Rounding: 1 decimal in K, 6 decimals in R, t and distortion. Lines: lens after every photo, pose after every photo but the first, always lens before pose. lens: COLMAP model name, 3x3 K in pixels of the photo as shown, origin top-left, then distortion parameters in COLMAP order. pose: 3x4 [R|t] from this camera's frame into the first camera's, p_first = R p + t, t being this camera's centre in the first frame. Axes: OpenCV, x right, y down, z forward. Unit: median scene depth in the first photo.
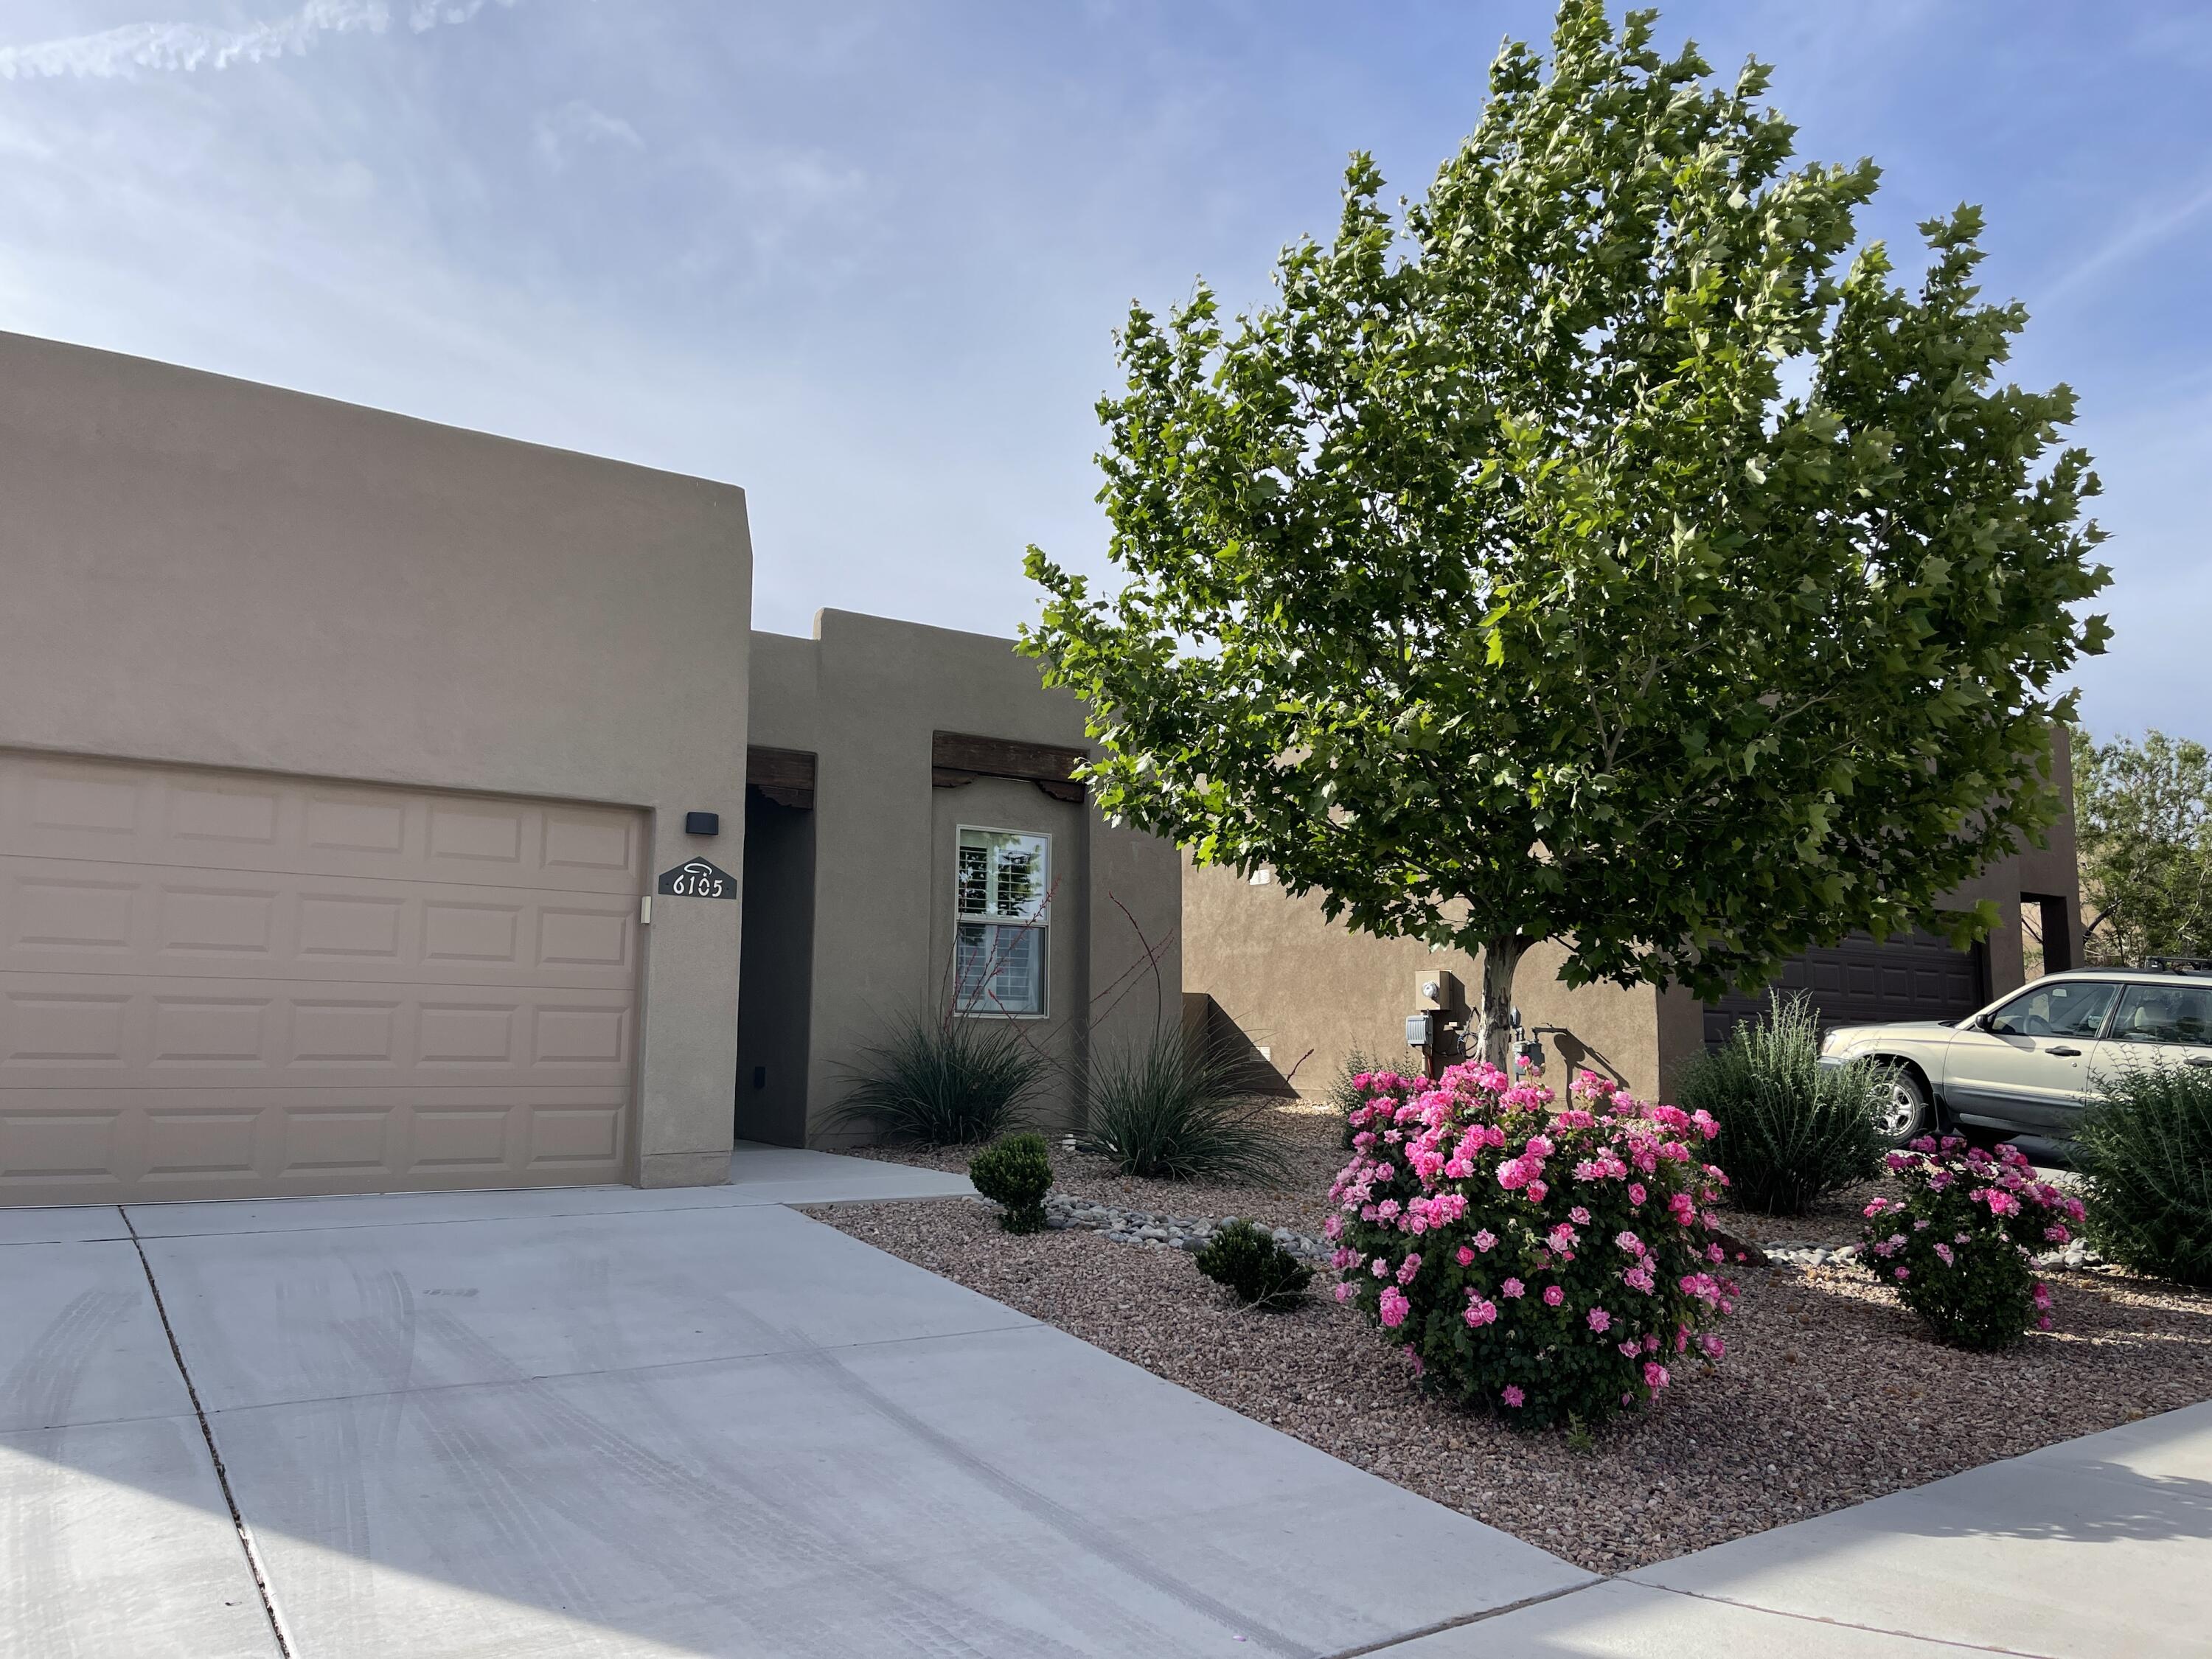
lens RADIAL K [[1699.4, 0, 1110.8], [0, 1699.4, 844.3], [0, 0, 1]] dist [0.025154, -0.020897]
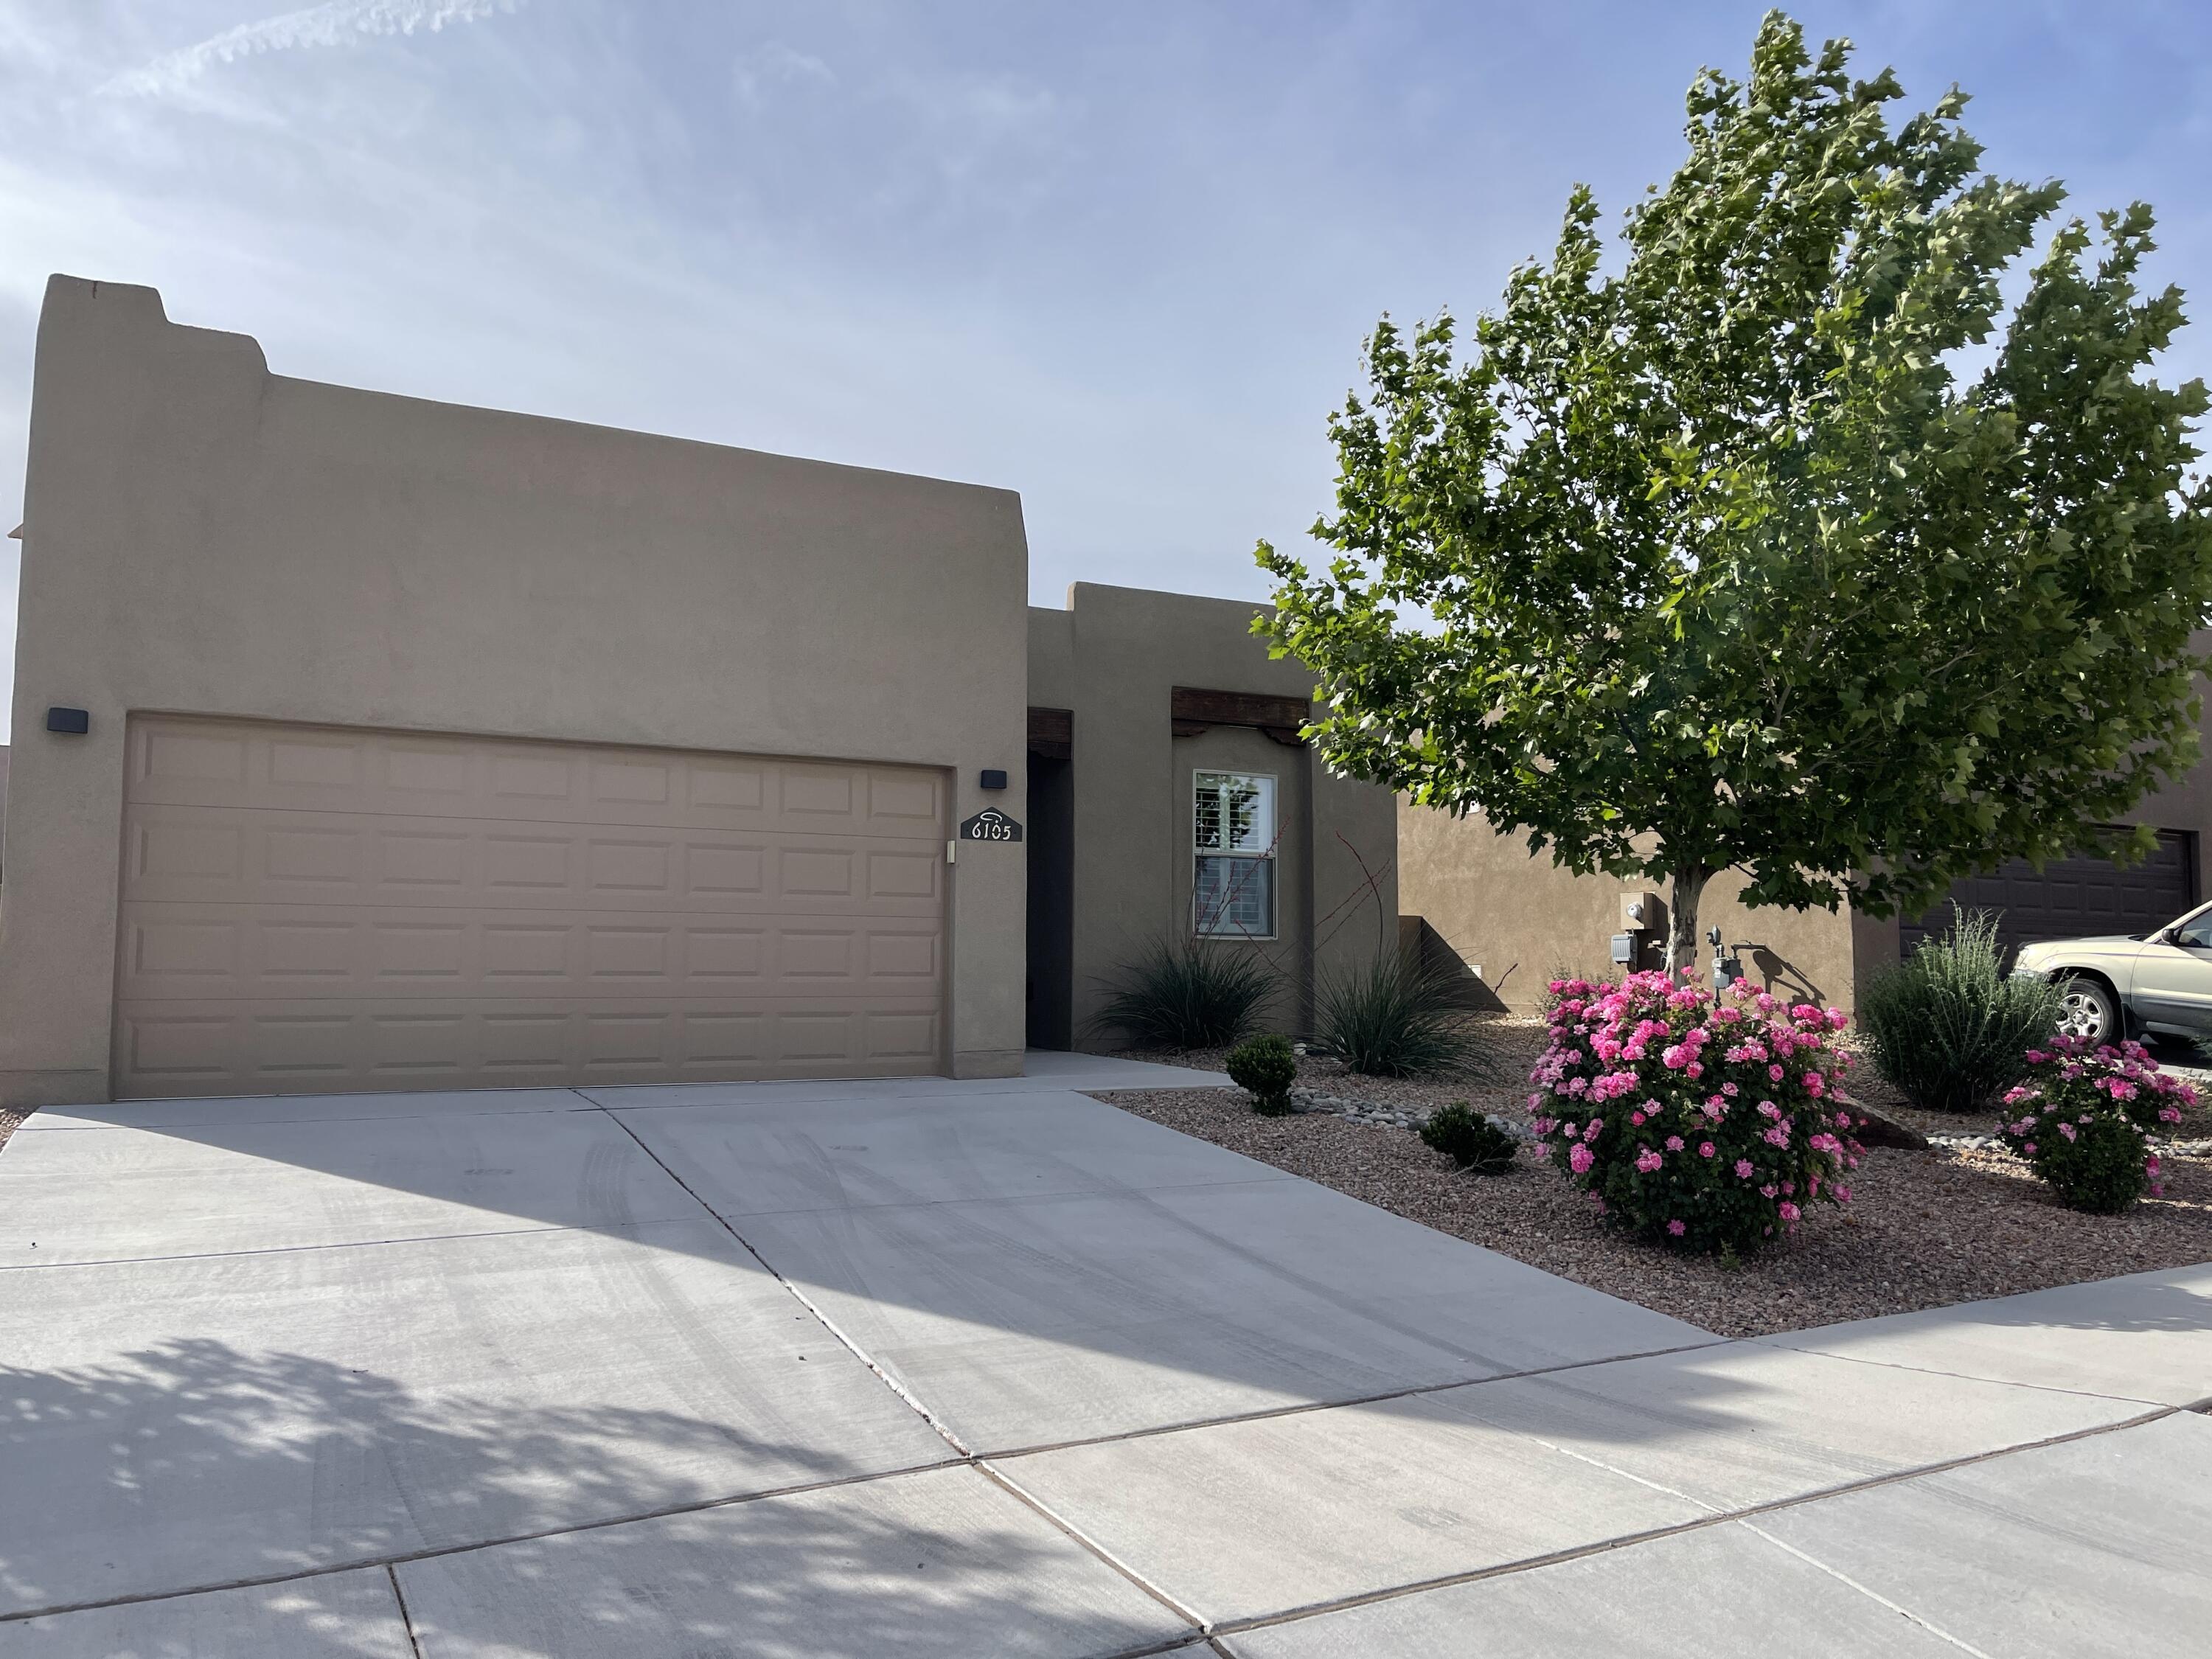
lens RADIAL K [[1699.4, 0, 1082.0], [0, 1699.4, 860.5], [0, 0, 1]] dist [0.025154, -0.020897]
pose [[0.990701, -0.013537, -0.135380, -0.019739], [0.020981, 0.998336, 0.053708, -0.020491], [0.134428, -0.056049, 0.989337, -0.203710]]
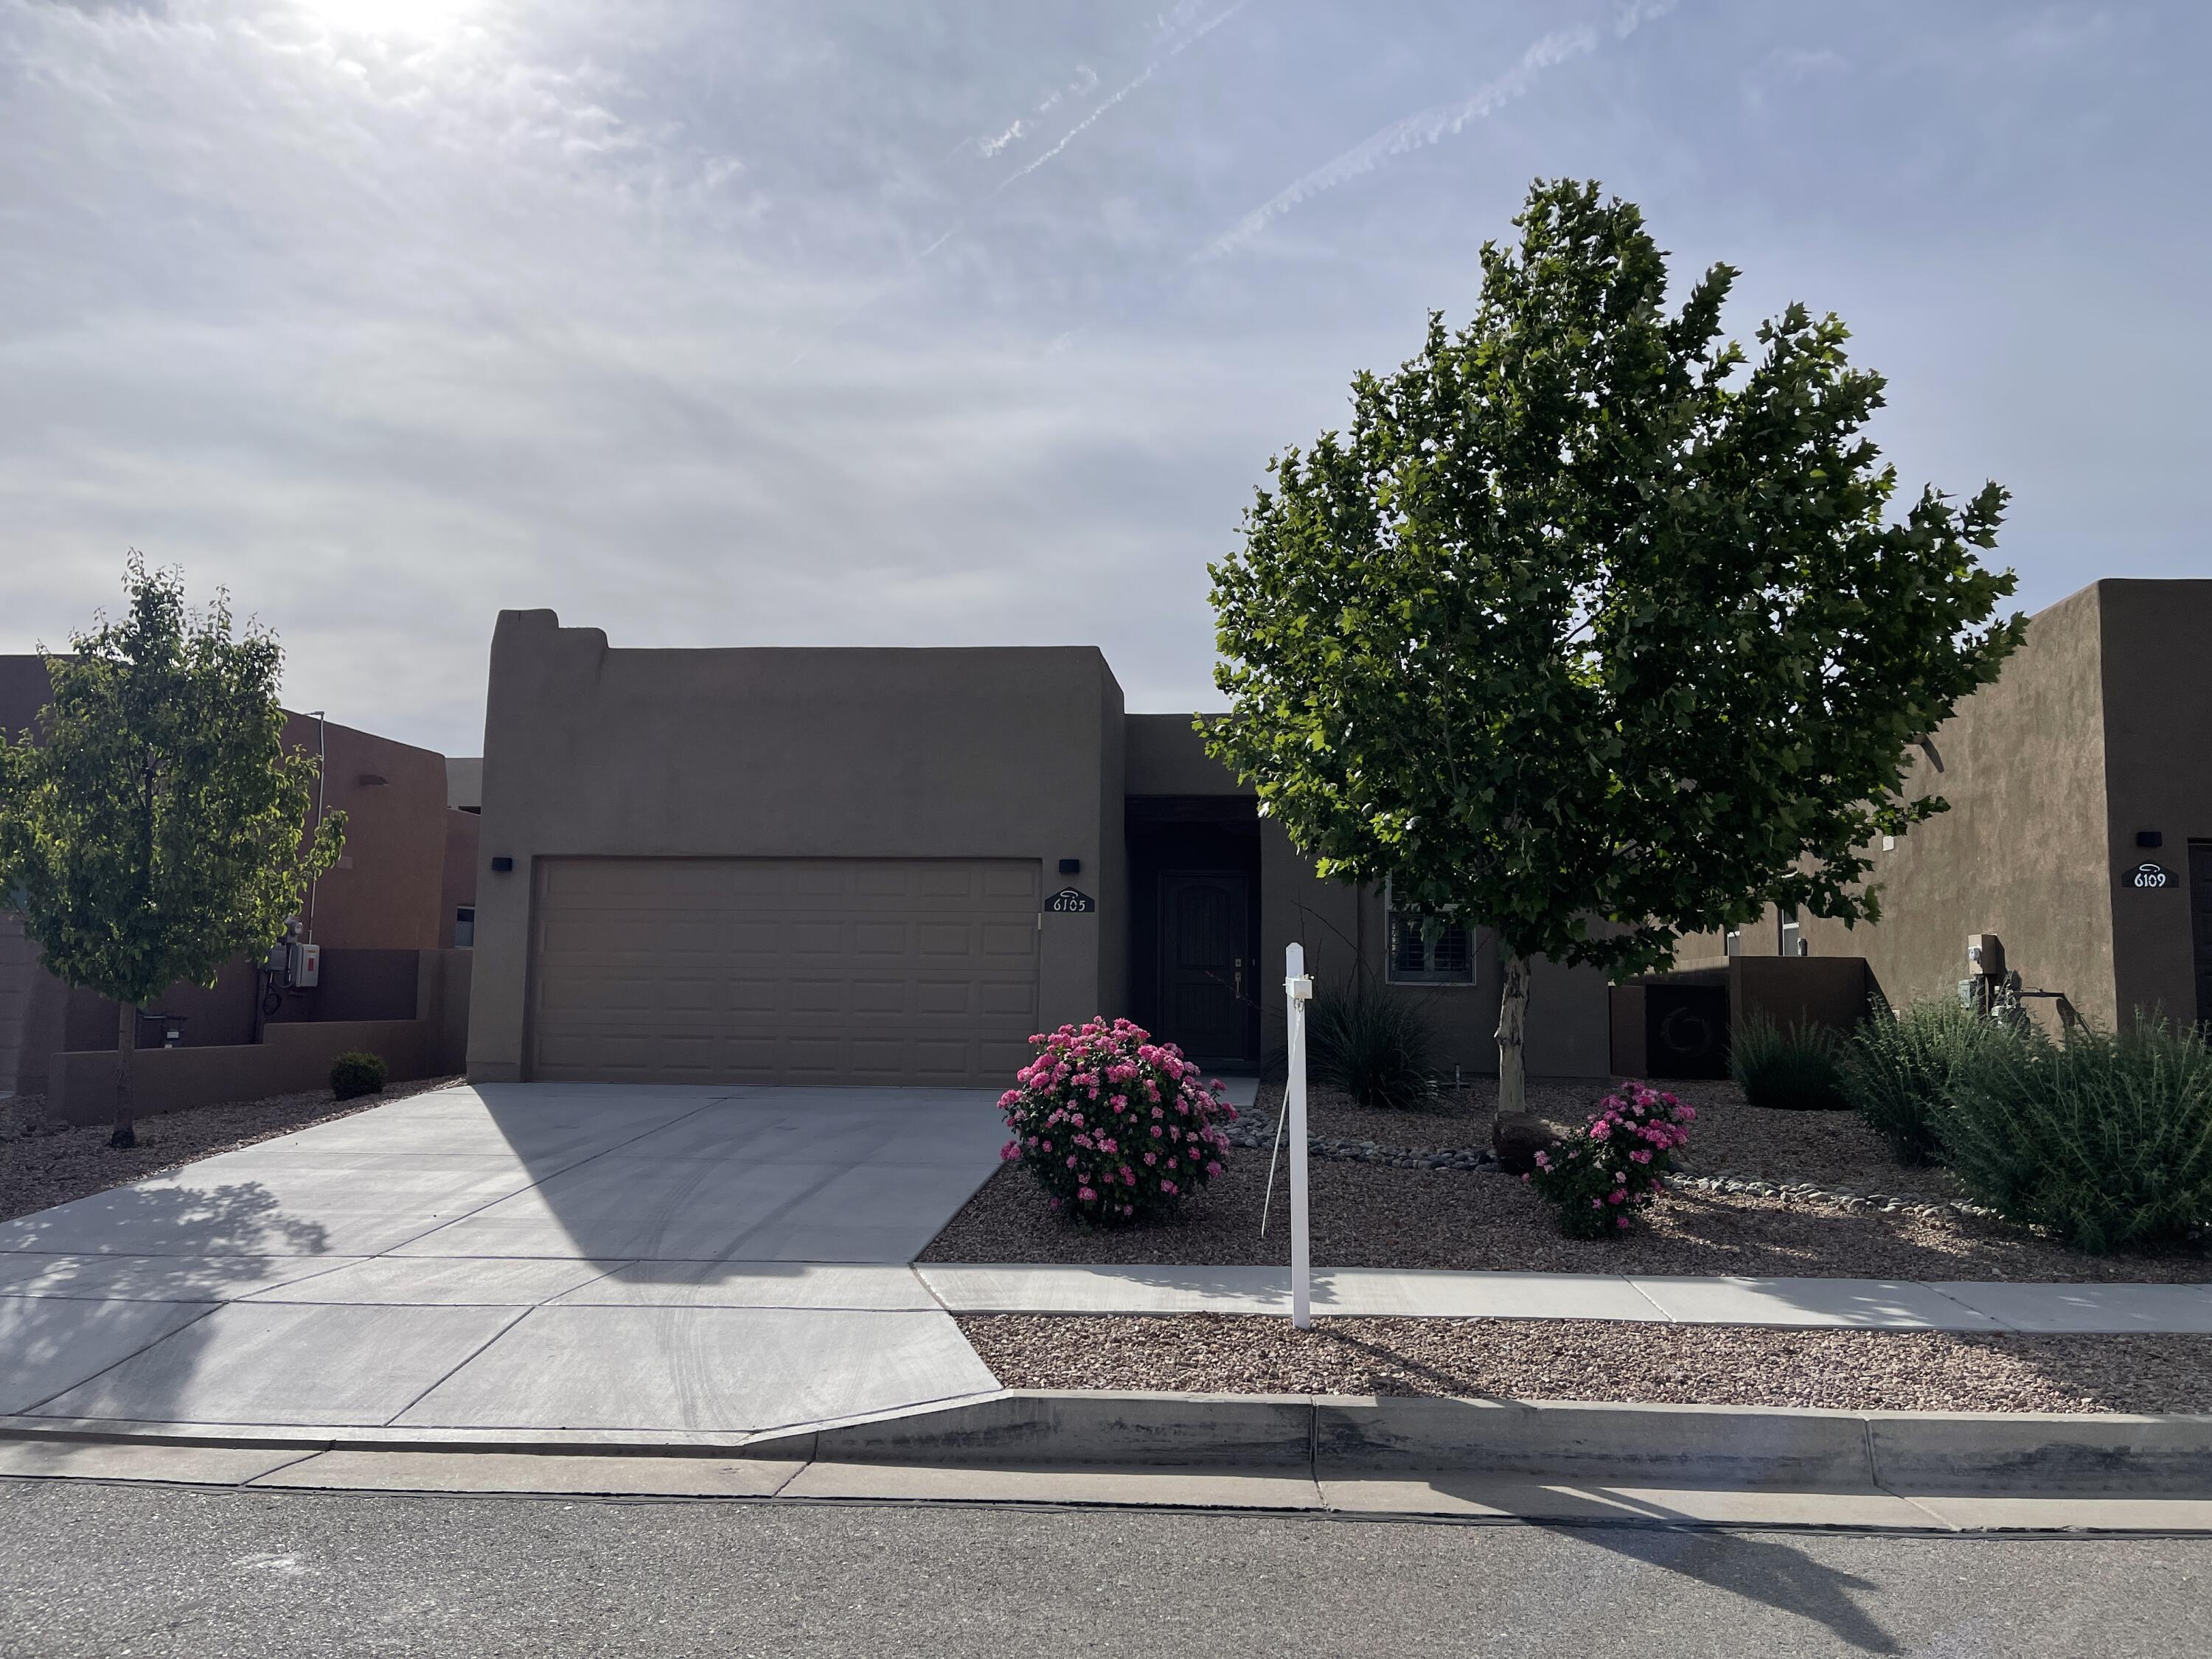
lens RADIAL K [[1699.4, 0, 1116.7], [0, 1699.4, 813.4], [0, 0, 1]] dist [0.025154, -0.020897]
pose [[0.745949, -0.073495, -0.661935, 0.973497], [0.076638, 0.996763, -0.024305, -0.021518], [0.661579, -0.032599, 0.749167, -0.187201]]
